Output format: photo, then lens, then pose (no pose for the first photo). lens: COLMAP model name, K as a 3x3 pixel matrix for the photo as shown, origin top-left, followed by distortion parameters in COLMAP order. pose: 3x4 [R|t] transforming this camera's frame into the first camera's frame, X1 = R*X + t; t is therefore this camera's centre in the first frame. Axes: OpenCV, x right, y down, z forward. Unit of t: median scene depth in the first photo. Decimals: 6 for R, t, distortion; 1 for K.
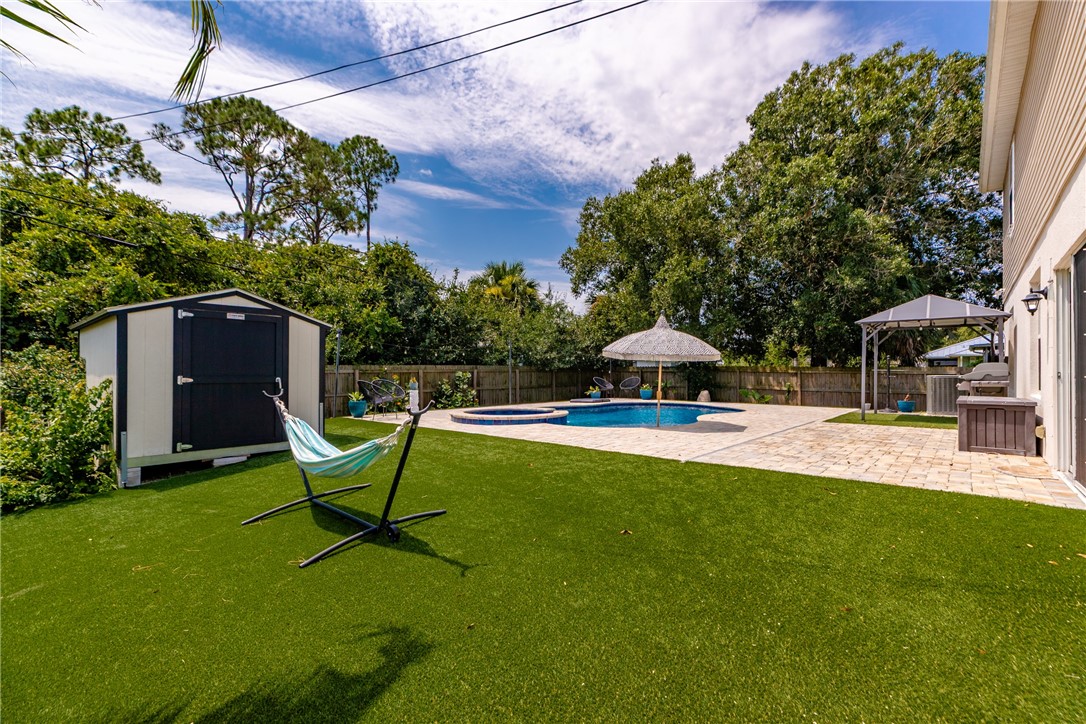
lens RADIAL K [[494.6, 0, 541.1], [0, 494.6, 368.4], [0, 0, 1]] dist [-0.017464, 0.002407]
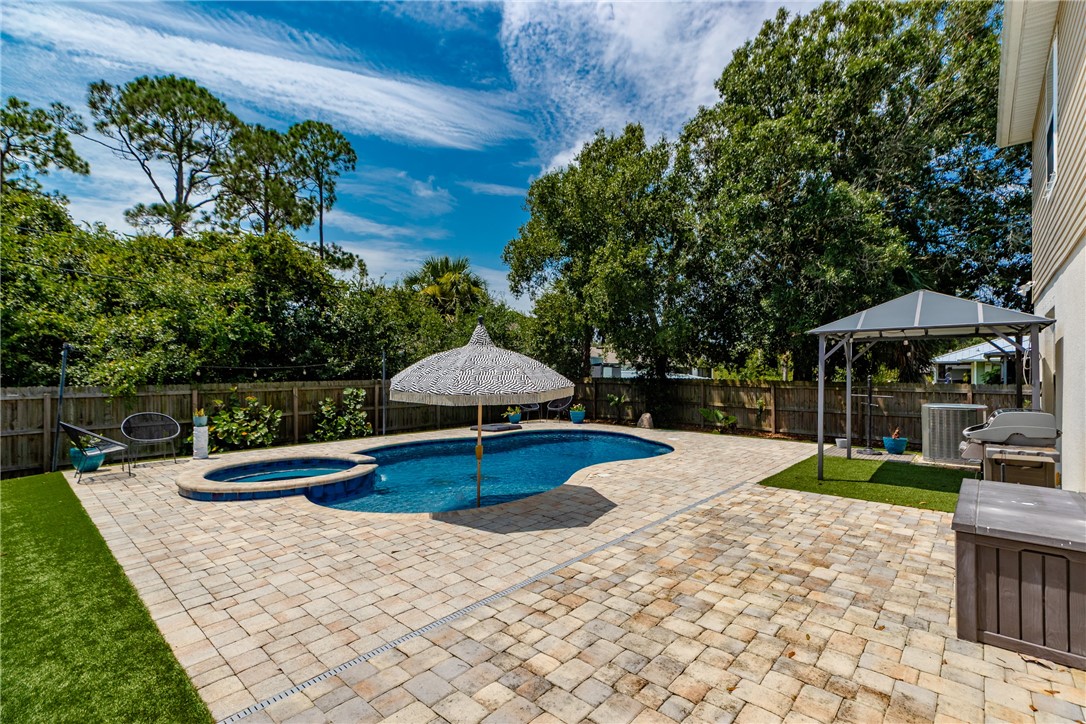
lens RADIAL K [[494.6, 0, 545.8], [0, 494.6, 370.2], [0, 0, 1]] dist [-0.017464, 0.002407]
pose [[0.999923, -0.002046, -0.012217, 0.163598], [0.002078, 0.999994, 0.002625, -0.024652], [0.012212, -0.002650, 0.999922, 0.186005]]
